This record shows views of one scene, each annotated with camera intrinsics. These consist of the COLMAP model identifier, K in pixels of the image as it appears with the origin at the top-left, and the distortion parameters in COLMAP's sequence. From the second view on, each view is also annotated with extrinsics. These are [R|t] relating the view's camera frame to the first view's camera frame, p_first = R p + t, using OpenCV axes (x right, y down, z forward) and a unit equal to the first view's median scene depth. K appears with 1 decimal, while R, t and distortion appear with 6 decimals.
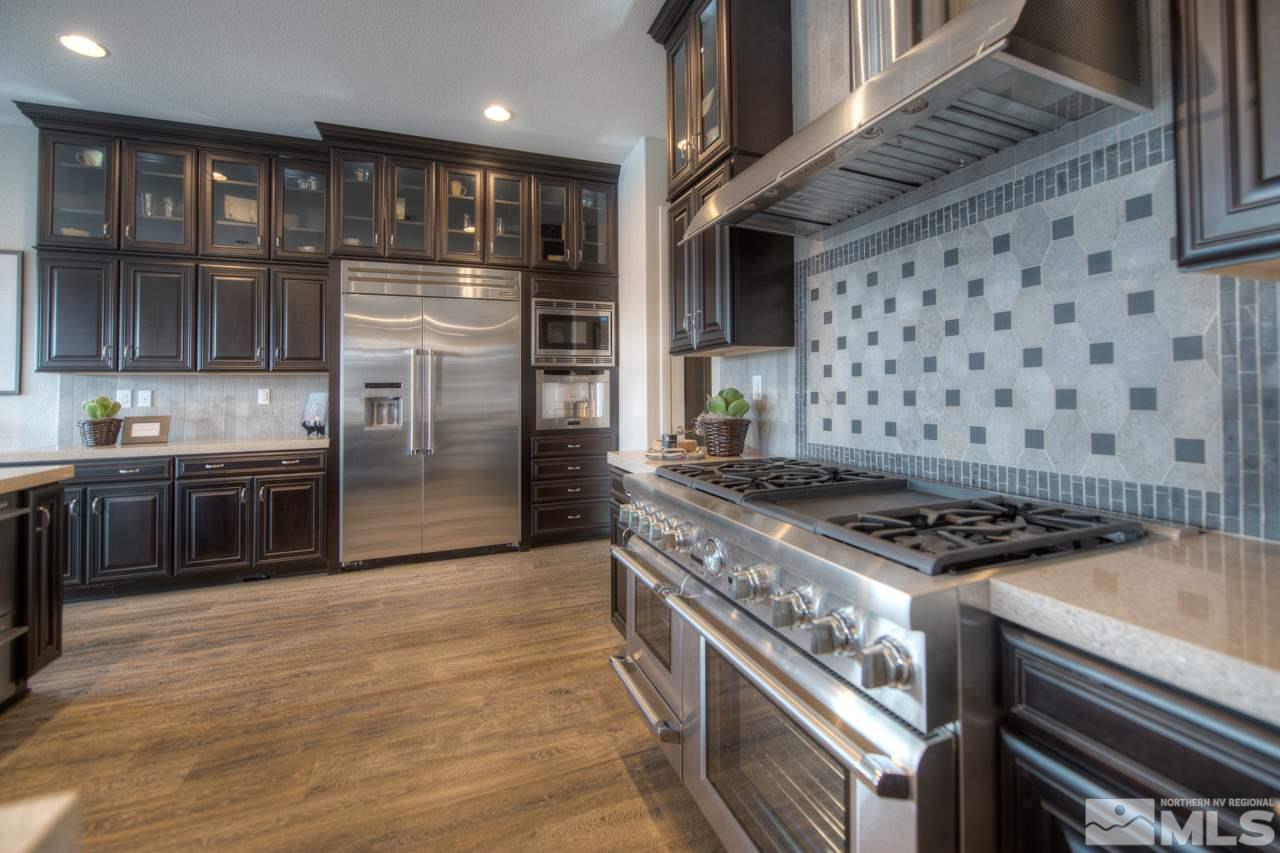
lens RADIAL K [[551.8, 0, 668.2], [0, 551.8, 382.9], [0, 0, 1]] dist [-0.012706, -0.000370]
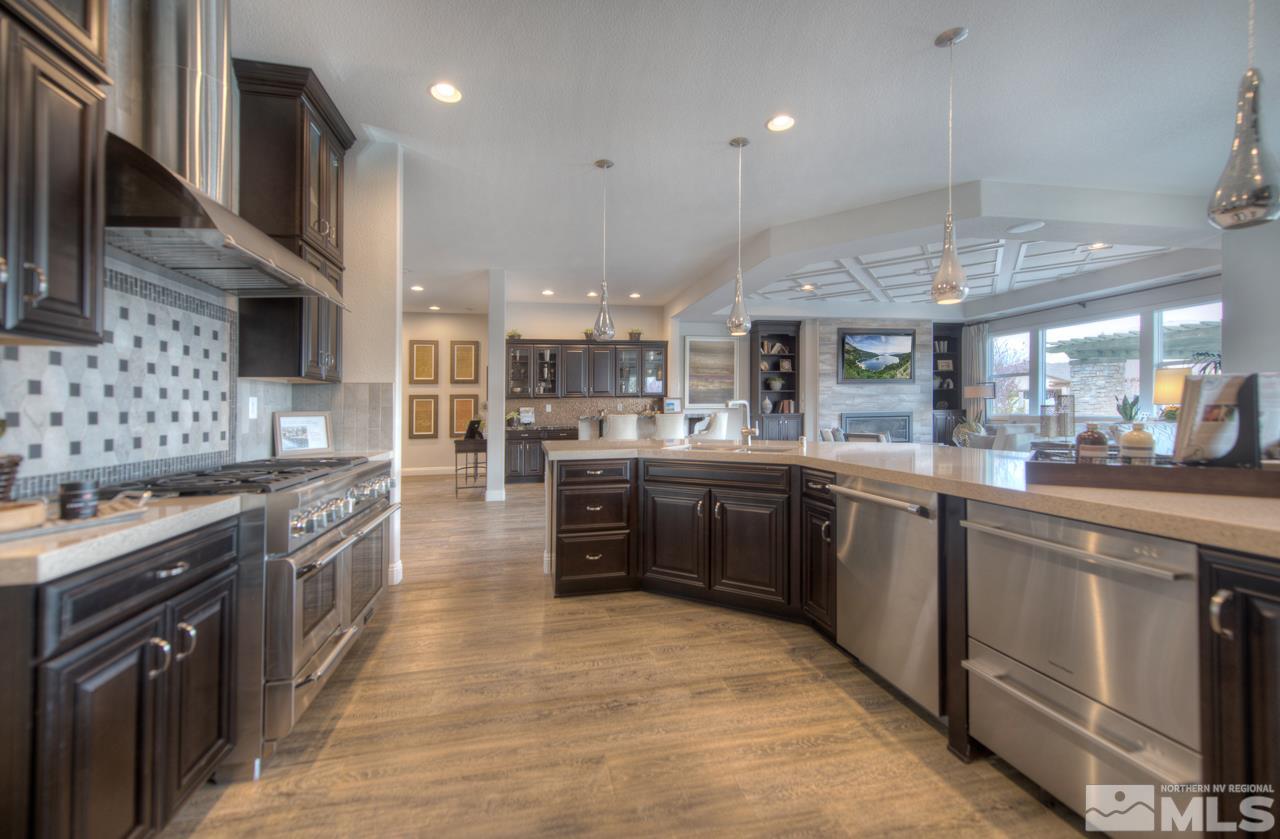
lens RADIAL K [[538.2, 0, 640.6], [0, 538.2, 402.0], [0, 0, 1]] dist [0.027194, 0.000224]
pose [[-0.983424, 0.014501, 0.180740, -0.912036], [0.007926, 0.999282, -0.037049, 0.046712], [-0.181147, -0.035002, -0.982833, 1.981317]]
